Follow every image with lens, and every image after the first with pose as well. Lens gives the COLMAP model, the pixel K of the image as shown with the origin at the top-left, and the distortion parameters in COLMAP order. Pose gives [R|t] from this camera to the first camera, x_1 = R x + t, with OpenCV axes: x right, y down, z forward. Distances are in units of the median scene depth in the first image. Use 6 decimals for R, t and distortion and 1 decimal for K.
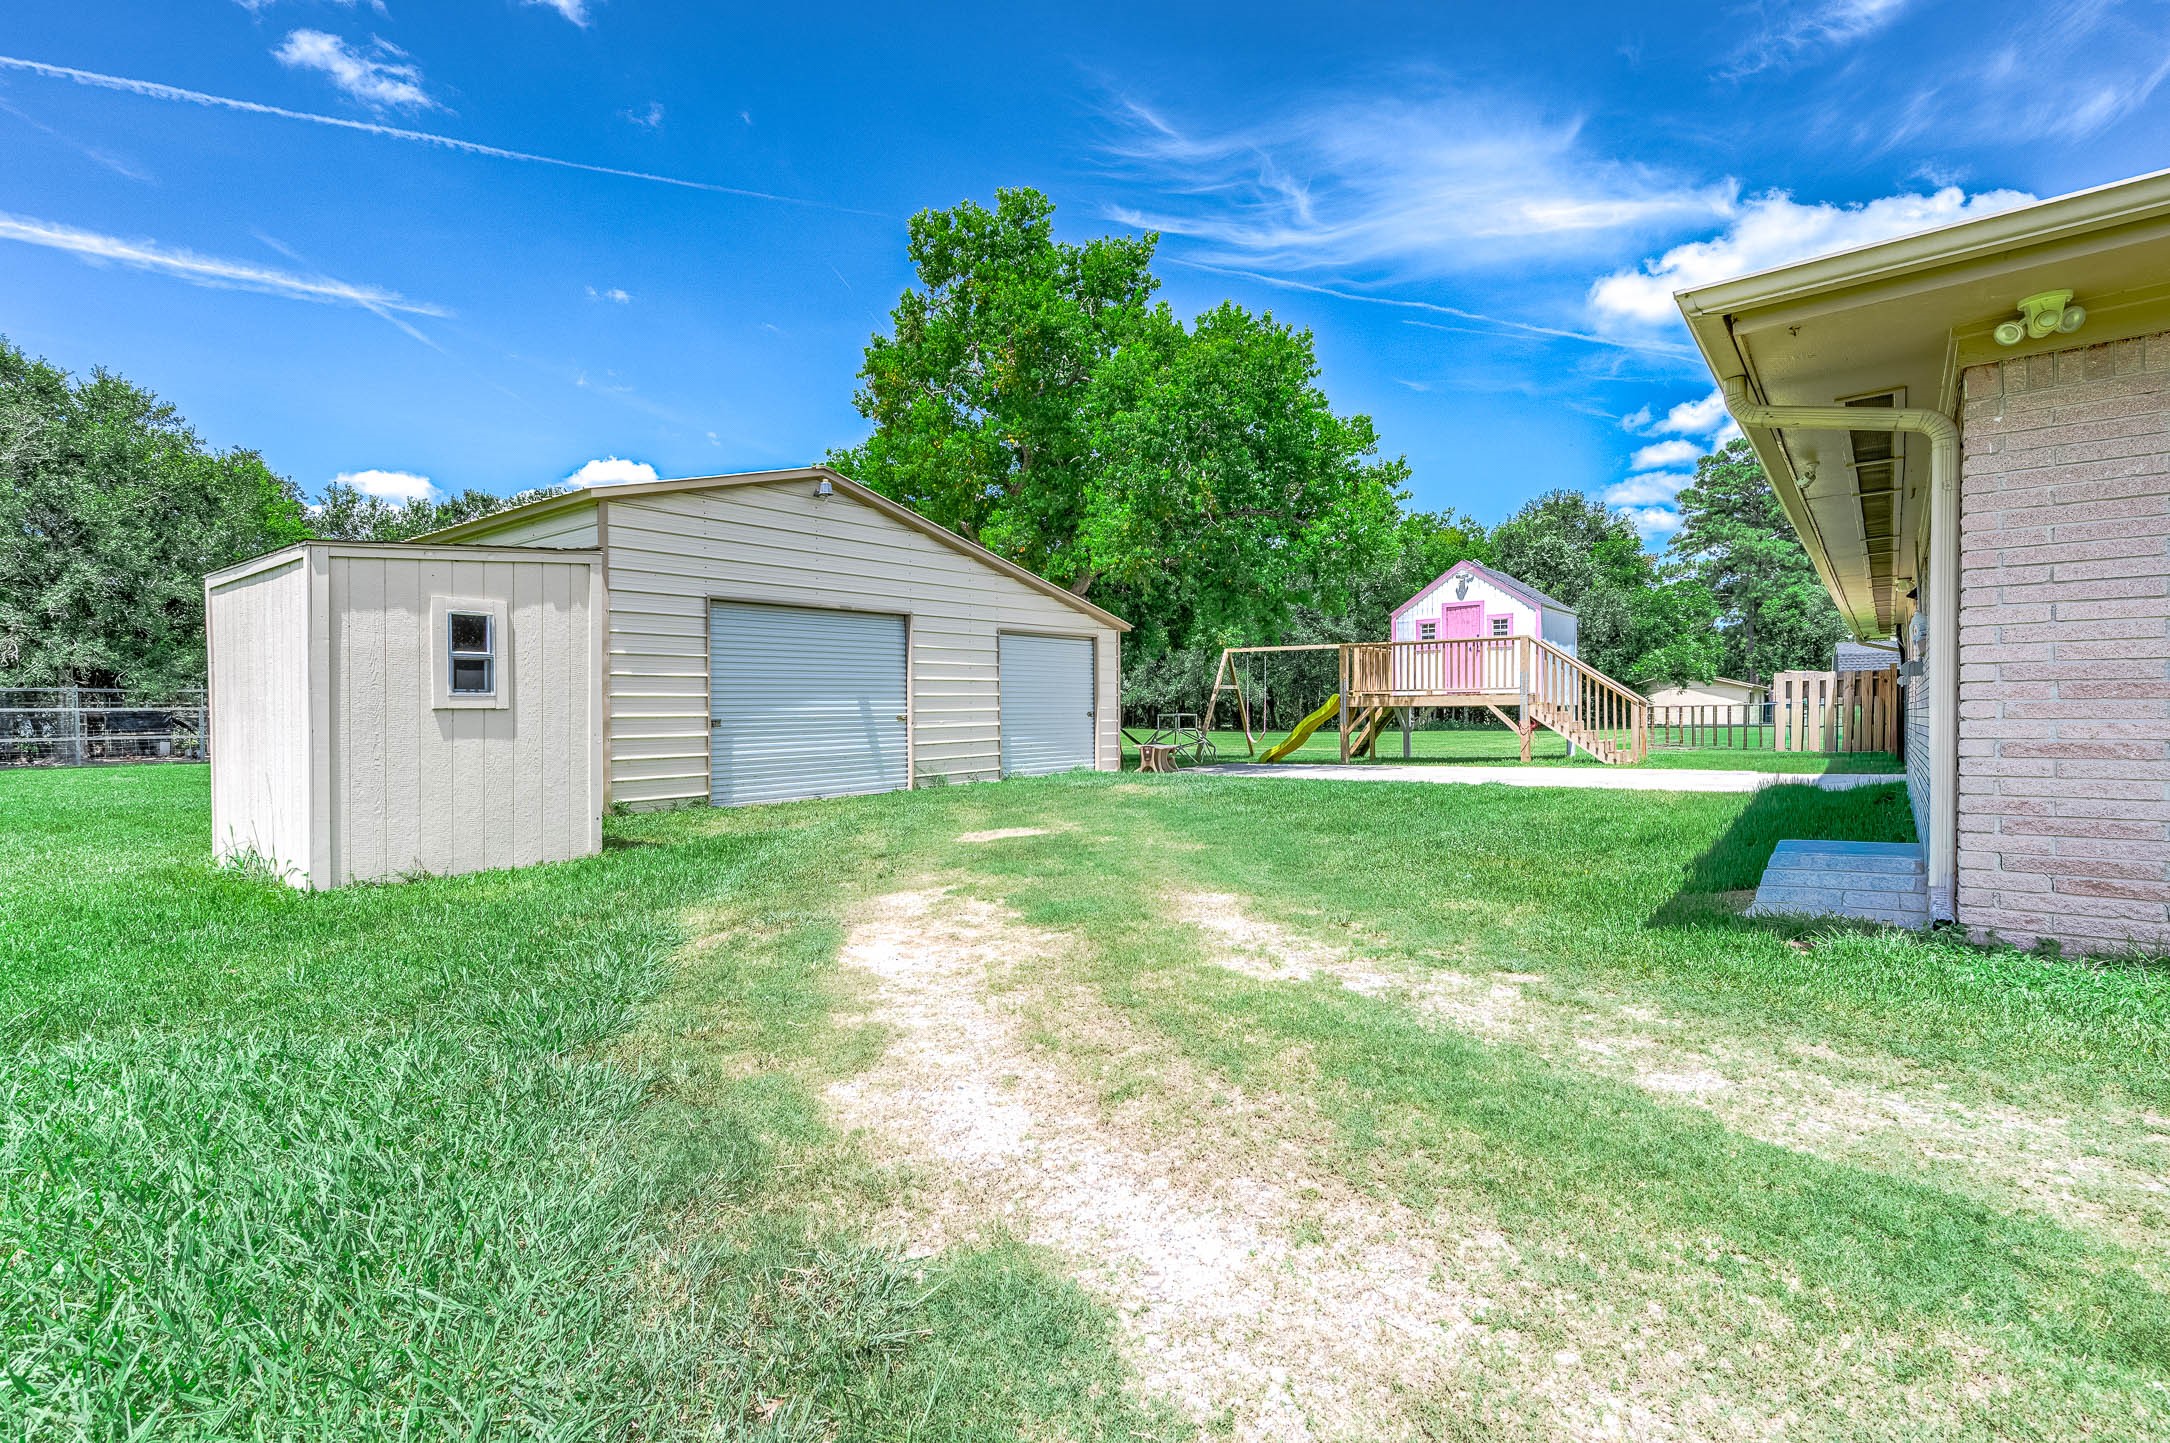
lens RADIAL K [[1000.0, 0, 1086.1], [0, 1000.0, 705.7], [0, 0, 1]] dist [0.015211, 0.000325]
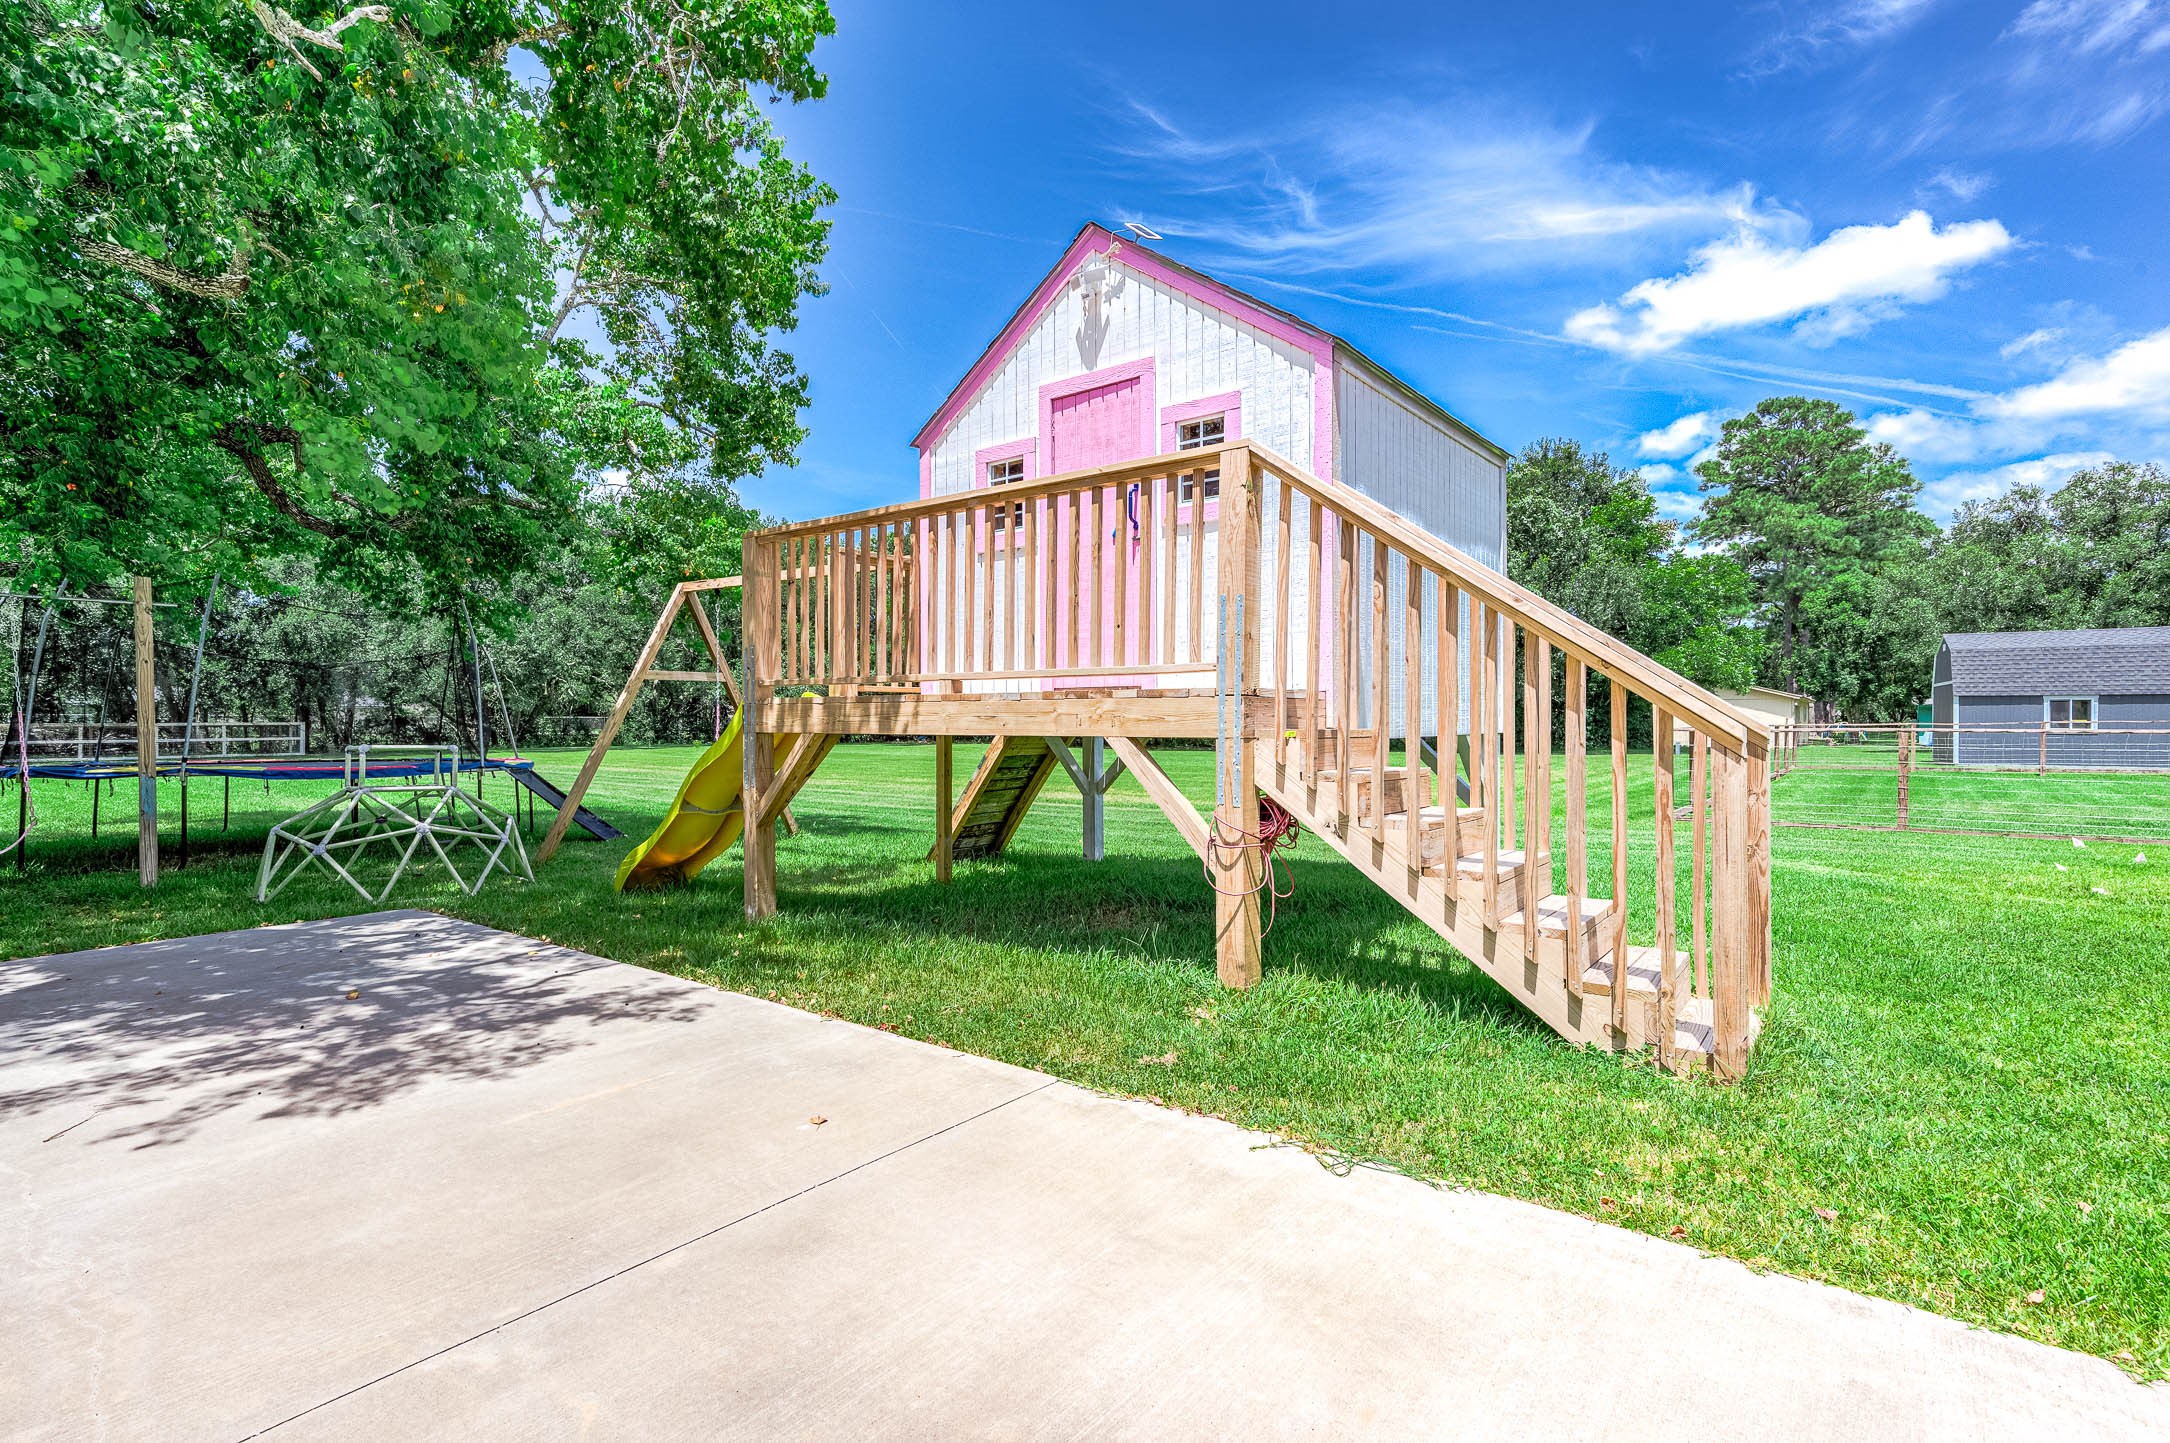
lens RADIAL K [[1000.0, 0, 1079.7], [0, 1000.0, 731.6], [0, 0, 1]] dist [0.015211, 0.000325]
pose [[0.999927, 0.010843, -0.005328, 0.122600], [-0.010745, 0.999779, 0.018062, -0.002004], [0.005523, -0.018004, 0.999823, 0.233339]]
